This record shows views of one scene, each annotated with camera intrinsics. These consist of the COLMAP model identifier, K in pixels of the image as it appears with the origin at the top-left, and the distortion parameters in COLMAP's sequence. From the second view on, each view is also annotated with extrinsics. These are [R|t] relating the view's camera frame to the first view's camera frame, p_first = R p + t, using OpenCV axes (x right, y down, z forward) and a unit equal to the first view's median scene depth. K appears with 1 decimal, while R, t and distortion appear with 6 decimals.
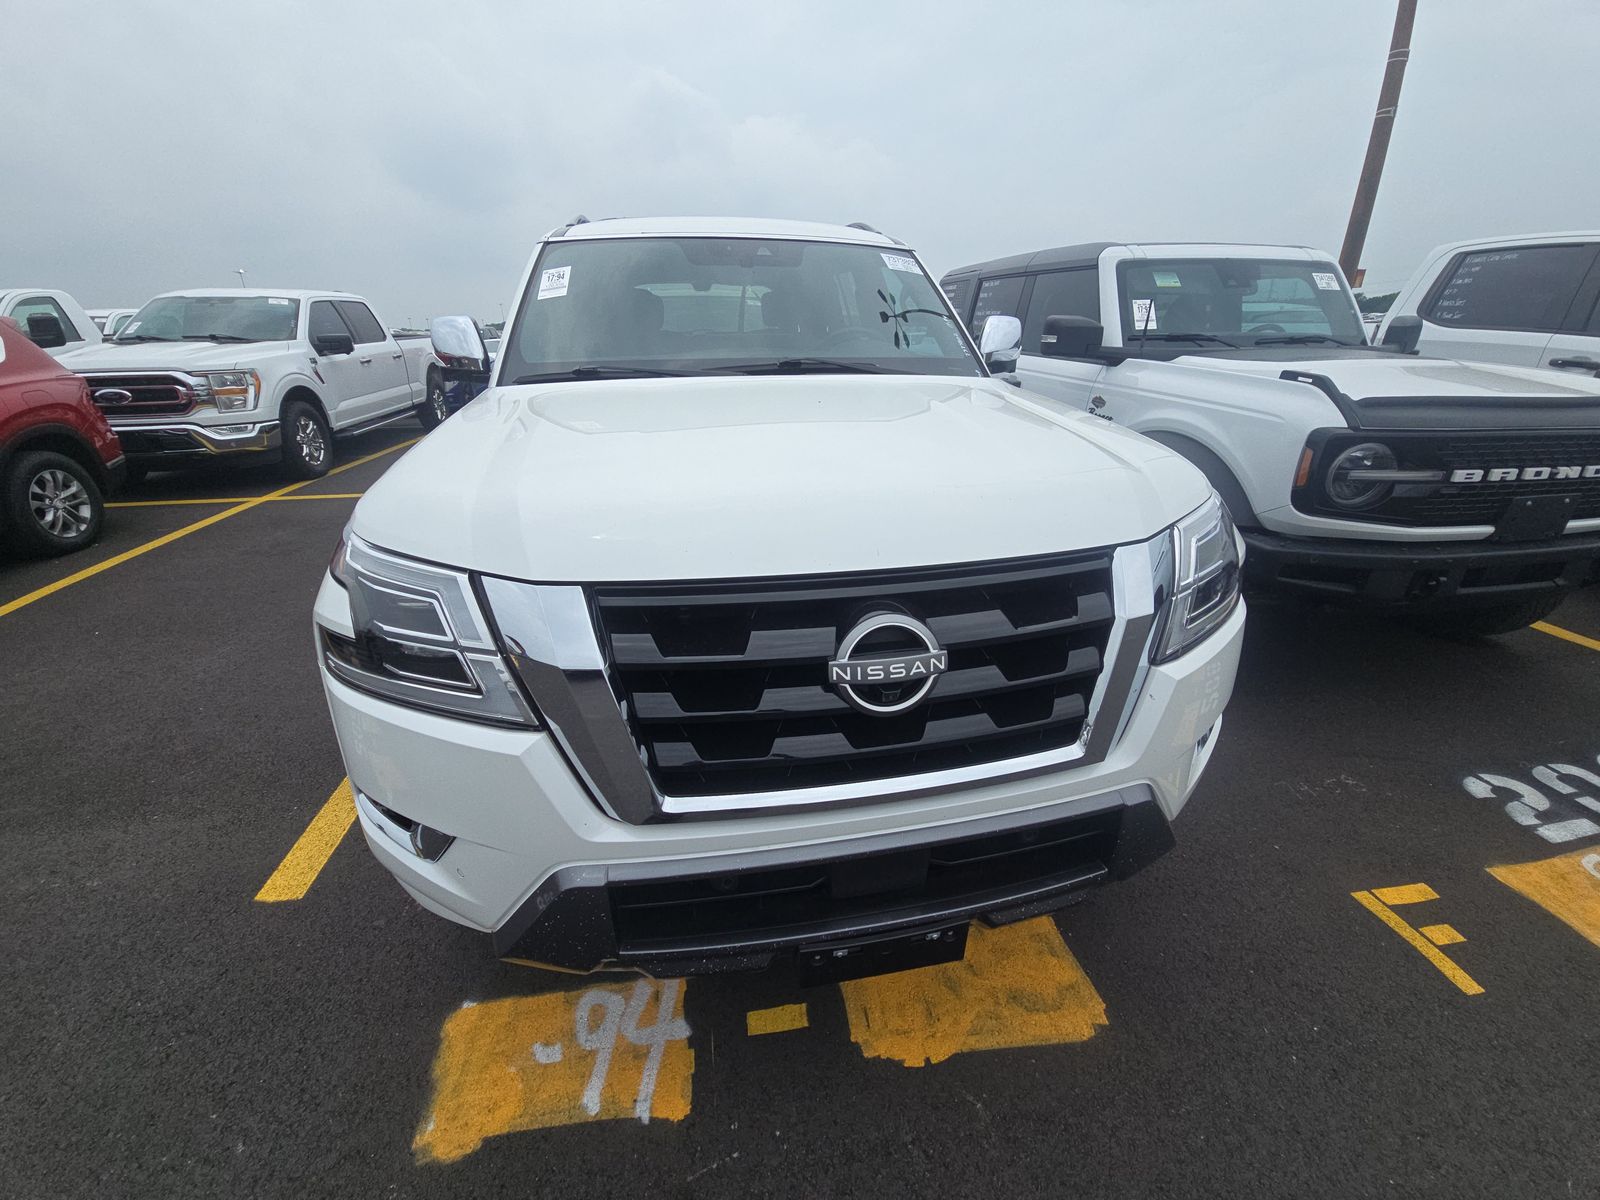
lens RADIAL K [[696.2, 0, 793.9], [0, 696.2, 603.4], [0, 0, 1]] dist [0.013615, -0.014960]
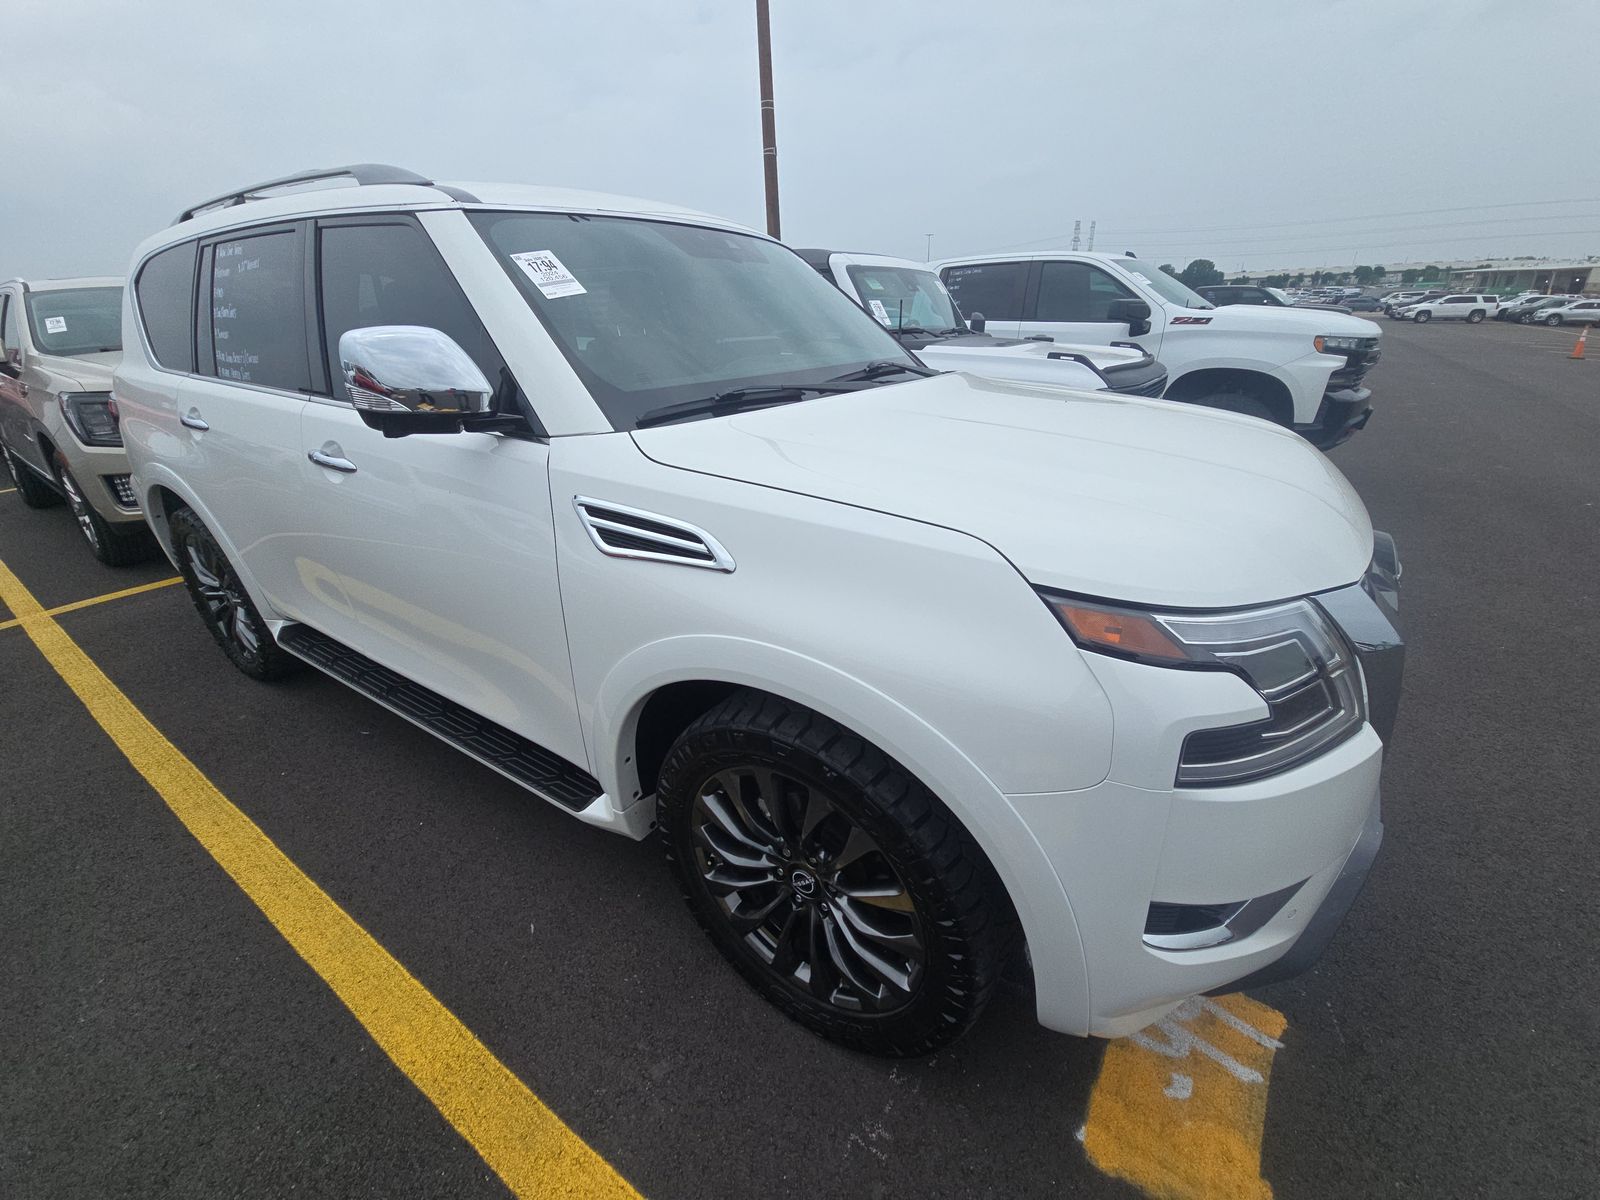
lens RADIAL K [[696.2, 0, 793.9], [0, 696.2, 603.4], [0, 0, 1]] dist [0.013615, -0.014960]
pose [[0.669509, -0.292567, 0.682761, -1.169808], [0.289641, 0.949234, 0.122733, -0.261160], [-0.684007, 0.115585, 0.720260, 0.593956]]
